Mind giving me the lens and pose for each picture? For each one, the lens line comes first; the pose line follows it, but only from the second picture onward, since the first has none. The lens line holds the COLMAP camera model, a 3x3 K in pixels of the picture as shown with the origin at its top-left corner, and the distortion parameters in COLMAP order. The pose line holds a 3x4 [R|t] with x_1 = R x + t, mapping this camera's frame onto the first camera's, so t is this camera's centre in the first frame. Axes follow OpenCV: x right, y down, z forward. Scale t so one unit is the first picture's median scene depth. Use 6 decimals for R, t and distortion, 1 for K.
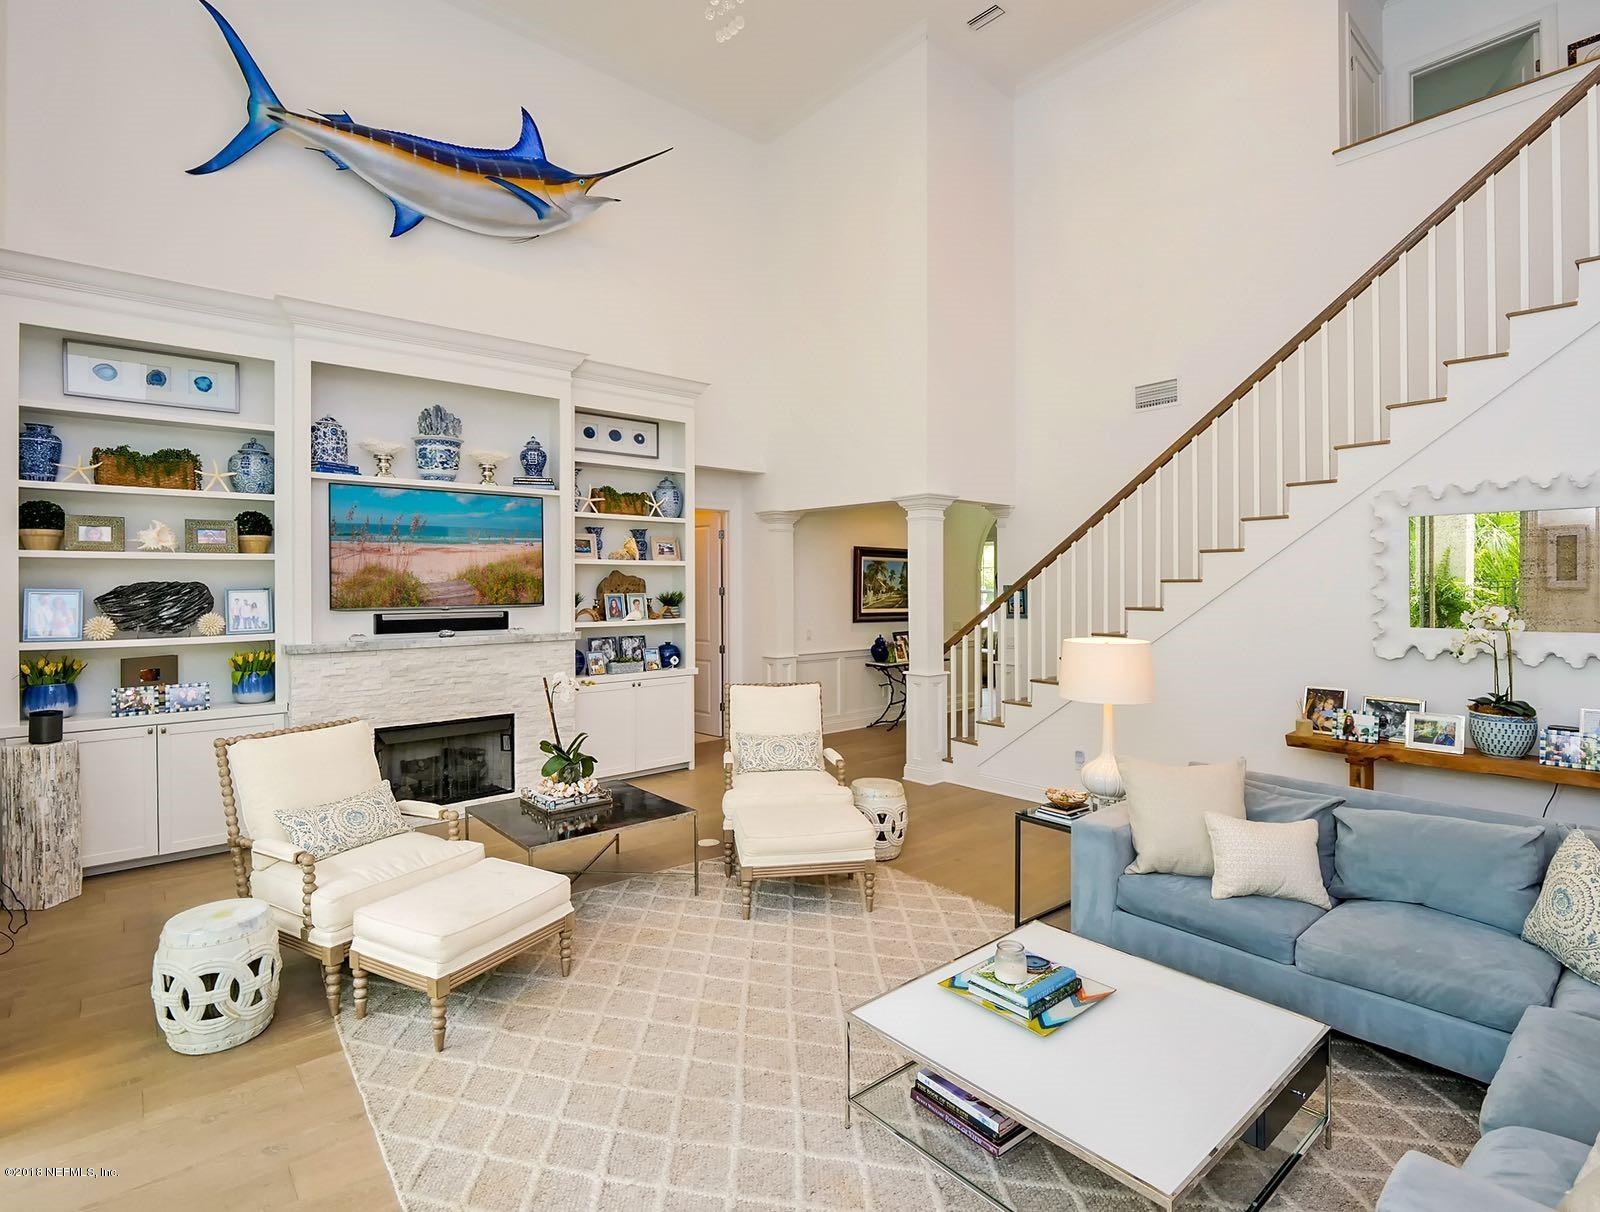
lens RADIAL K [[805.6, 0, 822.0], [0, 805.6, 577.3], [0, 0, 1]] dist [-0.003731, -0.000242]
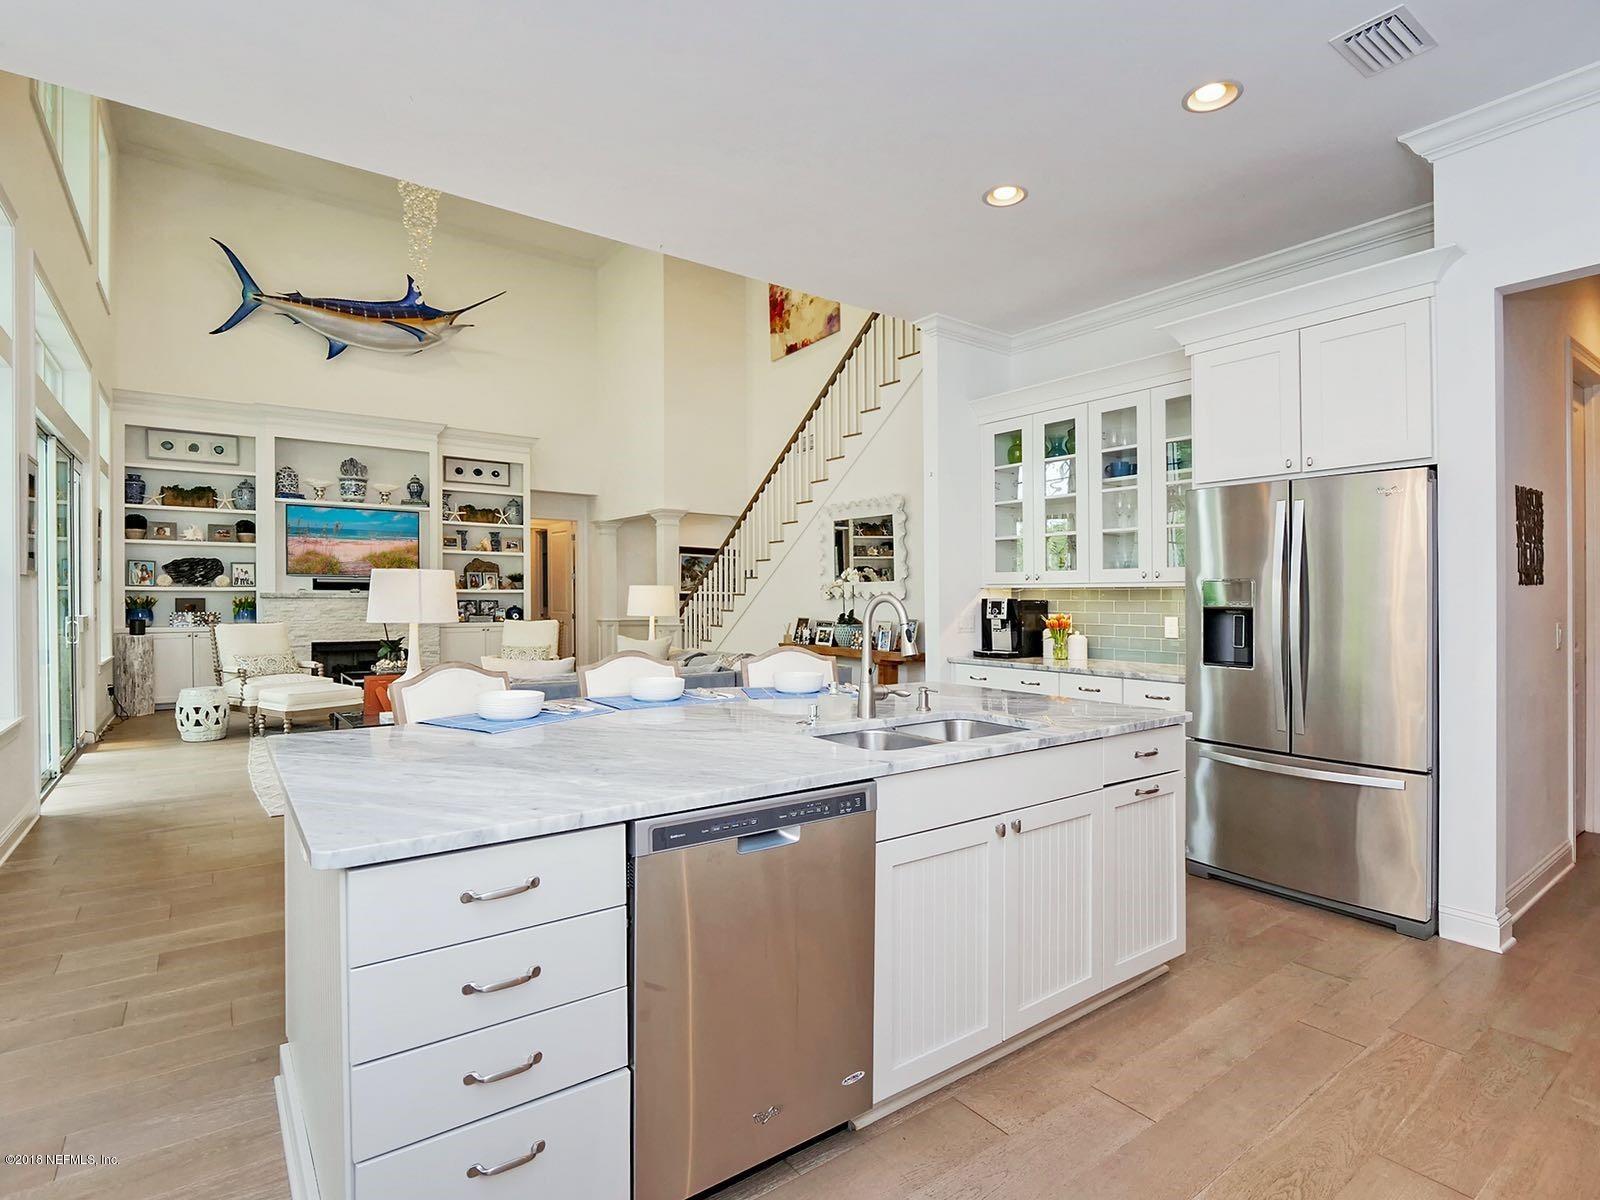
lens RADIAL K [[799.2, 0, 800.0], [0, 799.2, 600.0], [0, 0, 1]] dist [0.001781, -0.000219]
pose [[0.996173, 0.006795, -0.087139, 0.667251], [-0.005776, 0.999912, 0.011940, 0.066646], [0.087212, -0.011392, 0.996125, -0.660031]]
